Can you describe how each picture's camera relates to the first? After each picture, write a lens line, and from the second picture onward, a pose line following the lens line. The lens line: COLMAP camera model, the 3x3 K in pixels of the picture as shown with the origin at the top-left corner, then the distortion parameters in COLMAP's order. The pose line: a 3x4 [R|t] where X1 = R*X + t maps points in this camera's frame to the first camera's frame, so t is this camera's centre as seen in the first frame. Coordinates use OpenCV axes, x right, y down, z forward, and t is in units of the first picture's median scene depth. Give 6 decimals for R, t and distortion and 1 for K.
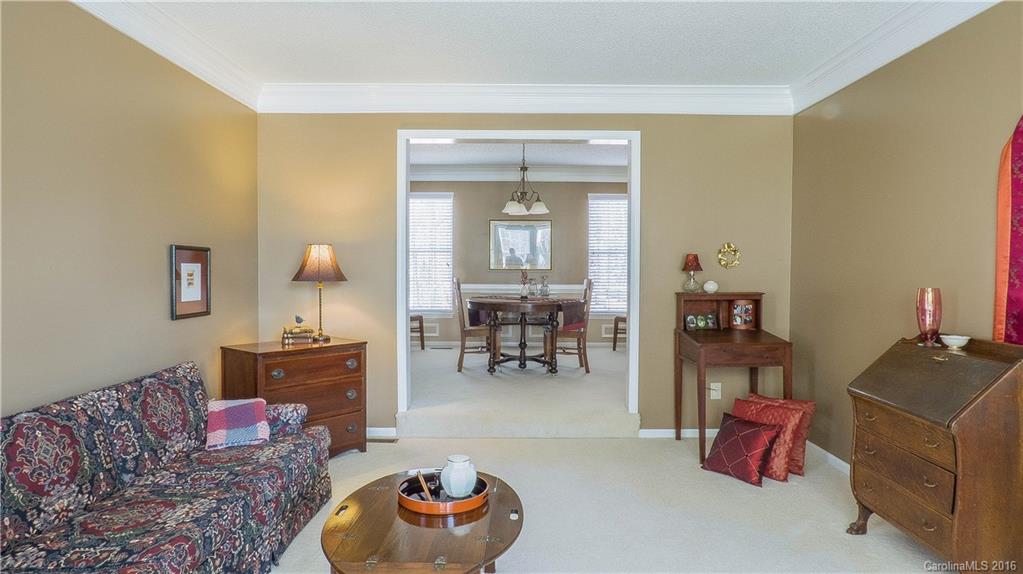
lens RADIAL K [[603.4, 0, 511.1], [0, 603.4, 282.8], [0, 0, 1]] dist [0.001098, 0.000586]
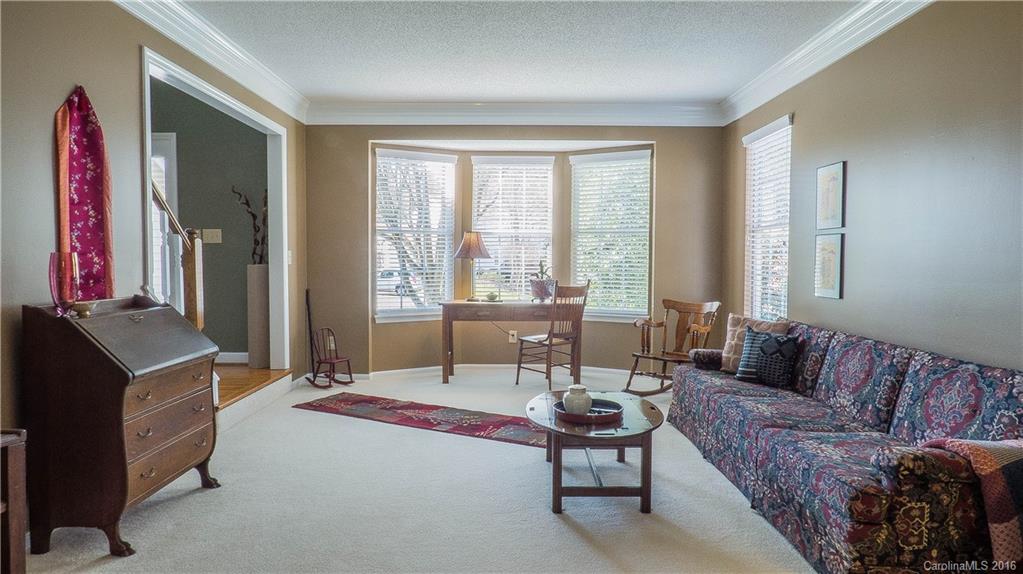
lens RADIAL K [[603.4, 0, 511.1], [0, 603.4, 282.8], [0, 0, 1]] dist [0.001098, 0.000586]
pose [[-0.999932, -0.004315, -0.010848, 0.071551], [-0.004365, 0.999980, 0.004566, 0.058472], [0.010828, 0.004613, -0.999931, 2.105028]]
